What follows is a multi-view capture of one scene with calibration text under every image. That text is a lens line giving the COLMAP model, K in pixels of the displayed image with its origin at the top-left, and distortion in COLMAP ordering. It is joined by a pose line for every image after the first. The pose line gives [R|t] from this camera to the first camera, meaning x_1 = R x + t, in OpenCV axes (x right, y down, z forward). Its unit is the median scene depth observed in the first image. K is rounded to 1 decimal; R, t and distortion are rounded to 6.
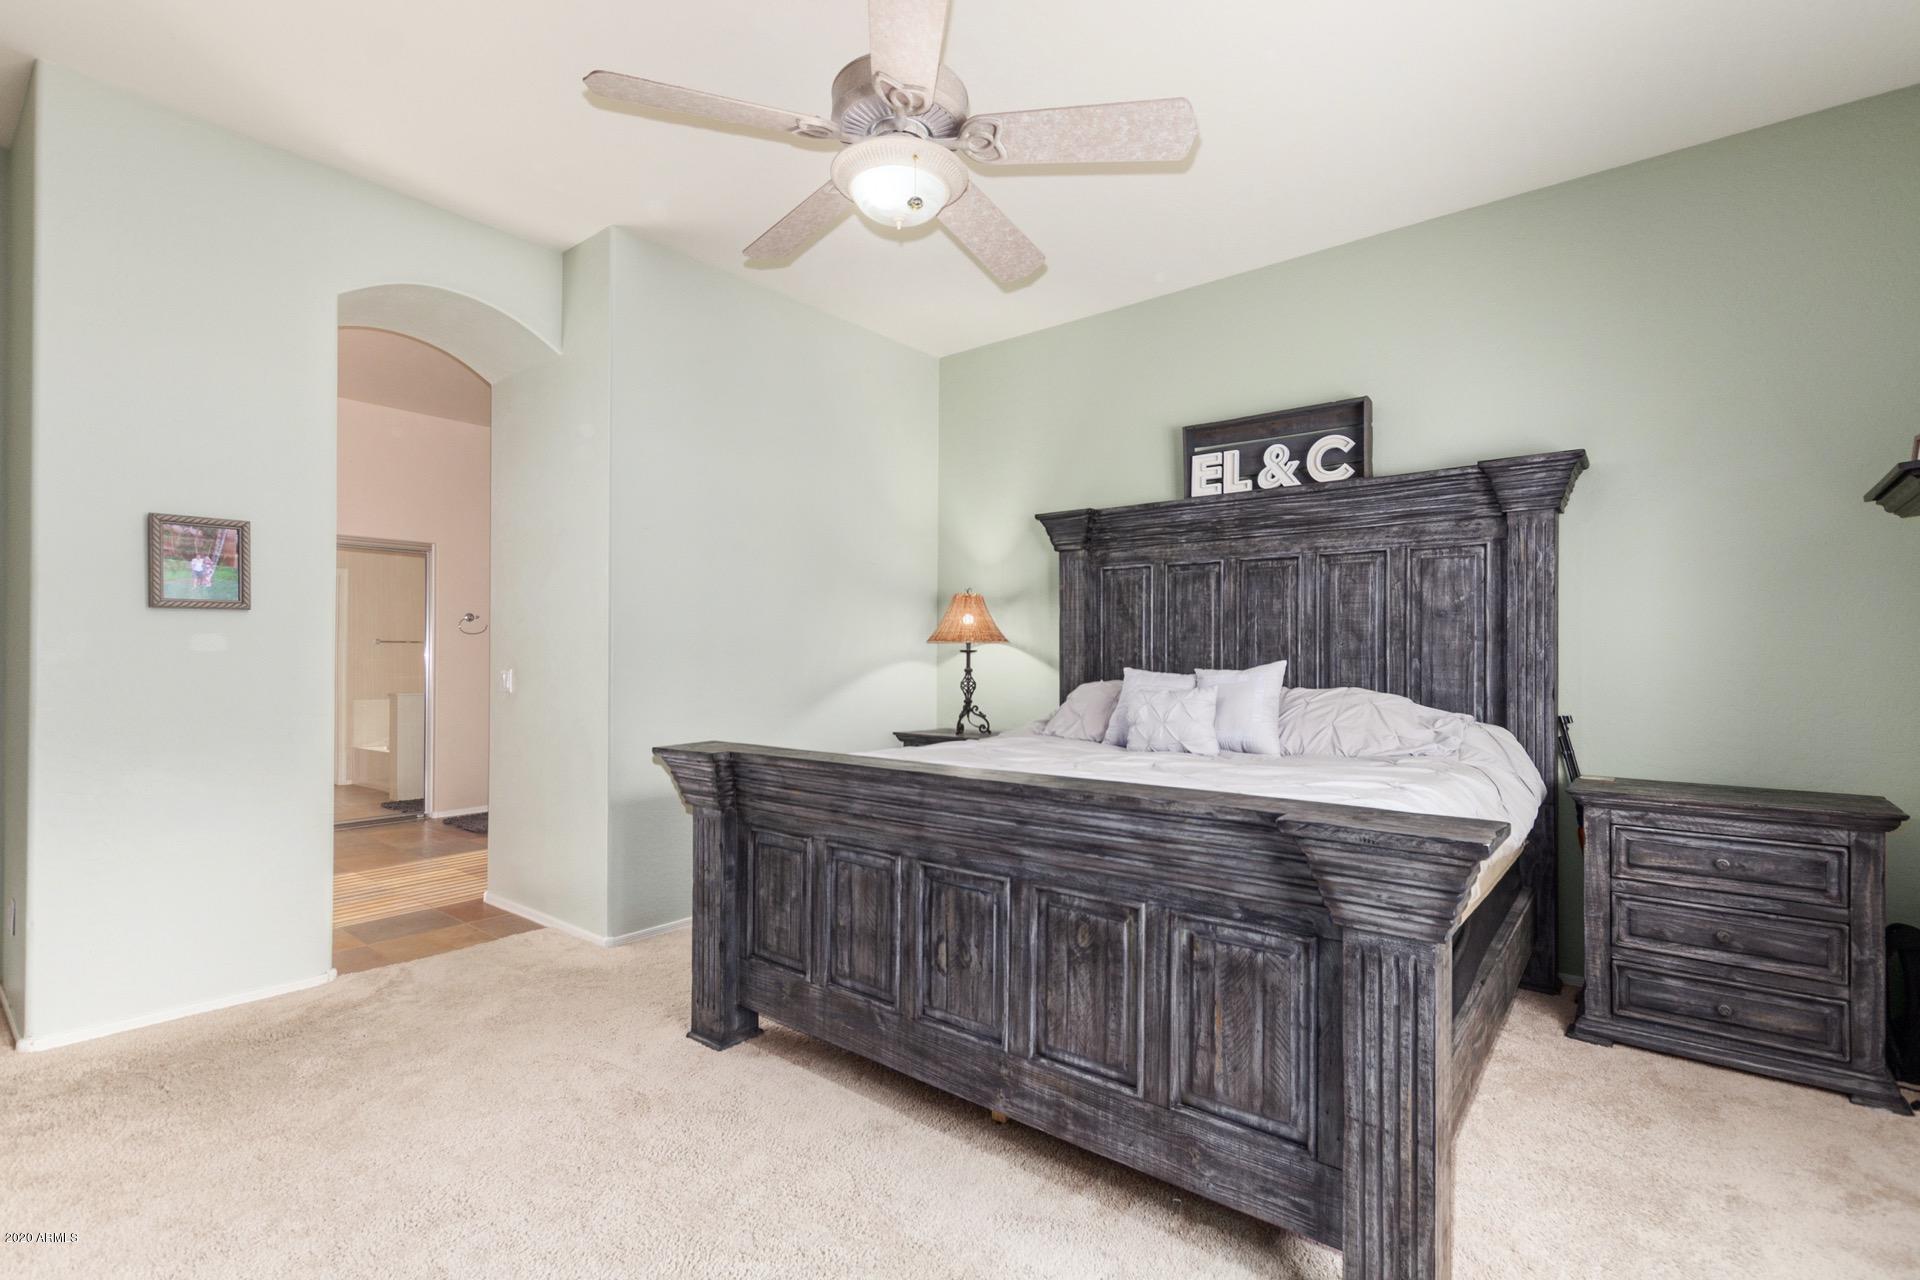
lens RADIAL K [[873.0, 0, 963.2], [0, 873.0, 638.5], [0, 0, 1]] dist [0.003900, -0.000974]
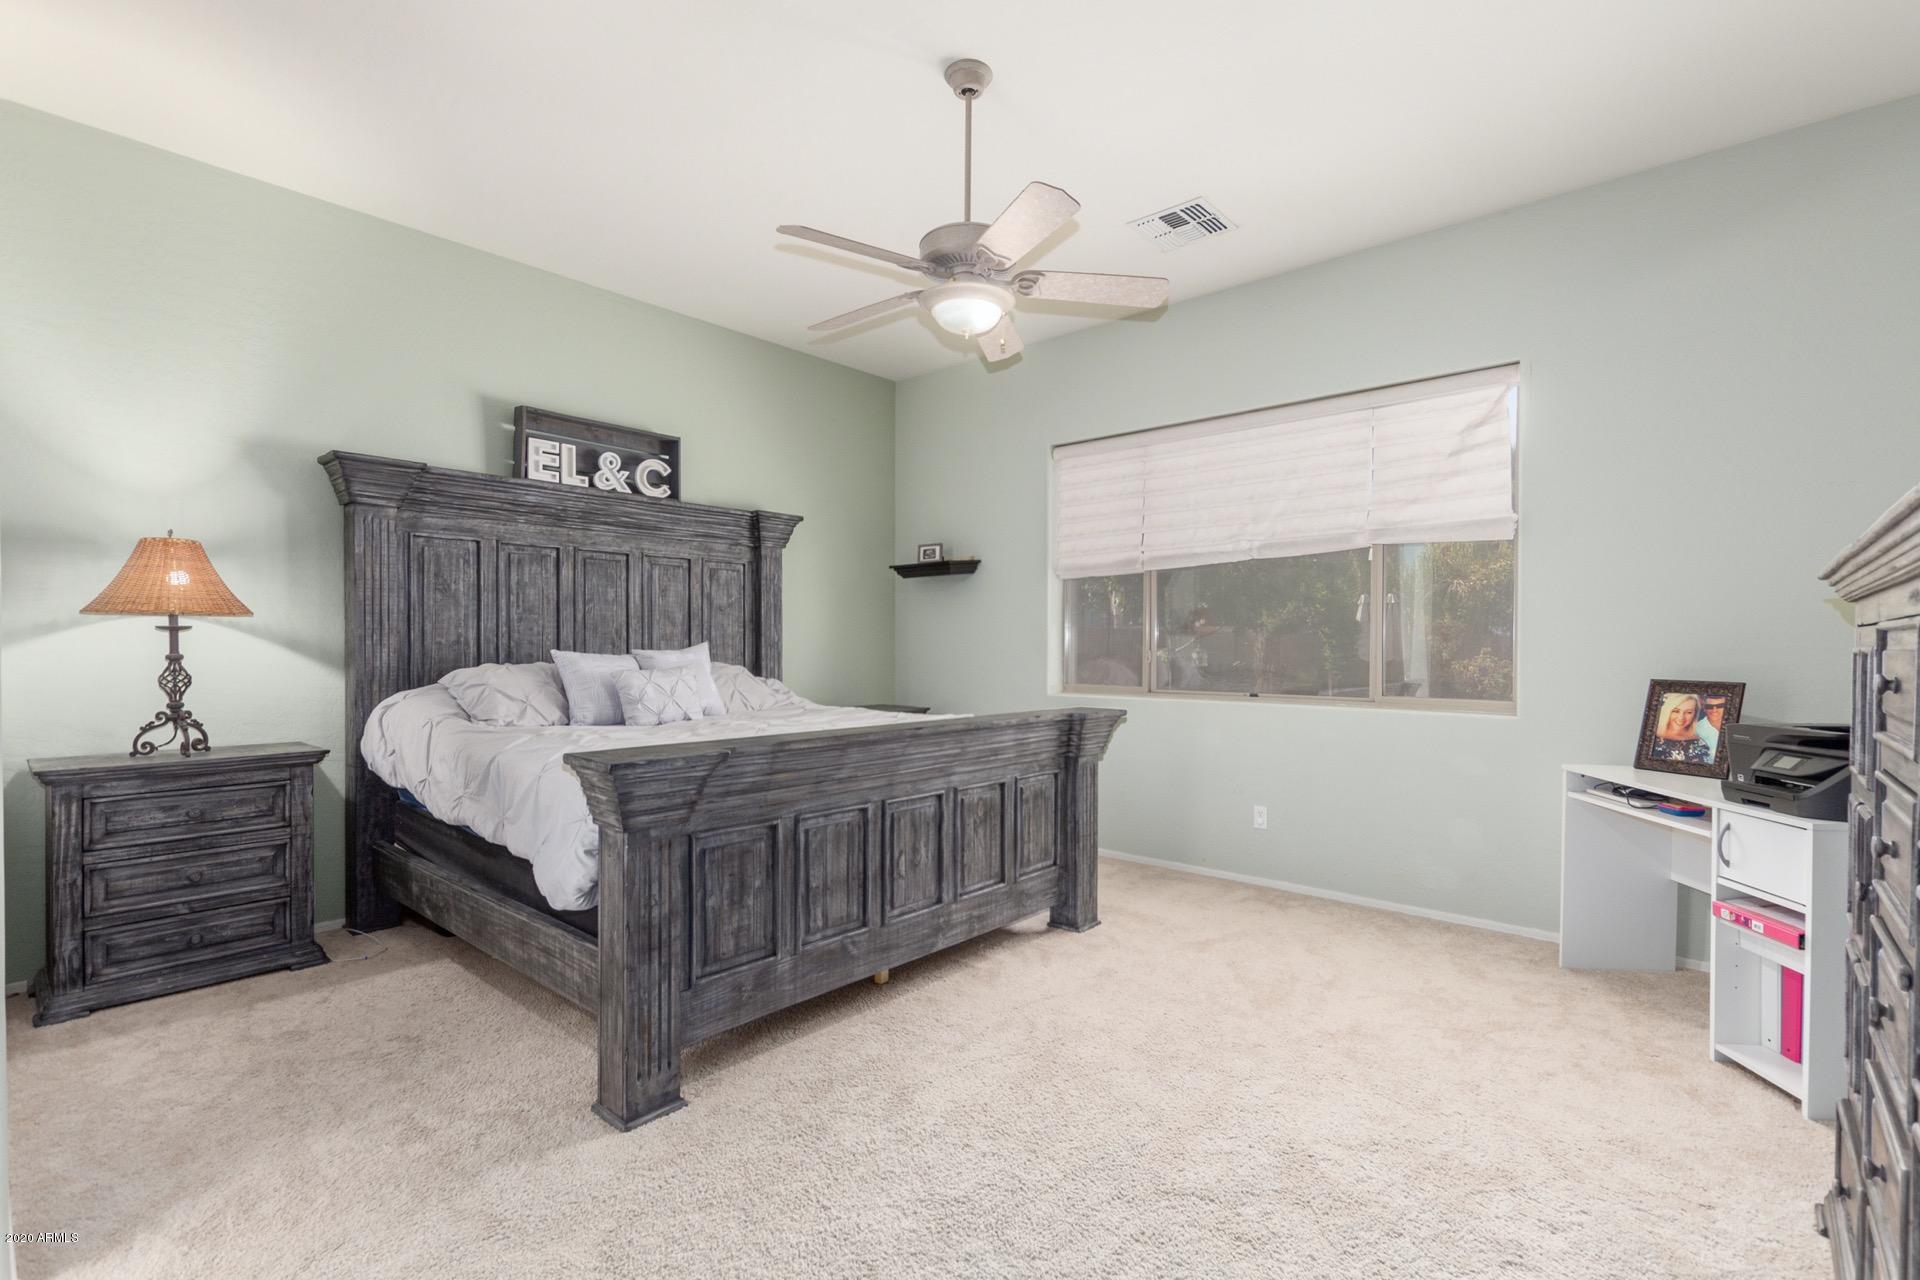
lens RADIAL K [[873.0, 0, 963.0], [0, 873.0, 642.8], [0, 0, 1]] dist [0.003900, -0.000974]
pose [[0.048049, -0.003732, 0.998838, -0.785136], [-0.026821, 0.999628, 0.005025, 0.008526], [-0.998485, -0.027032, 0.047931, 0.496246]]
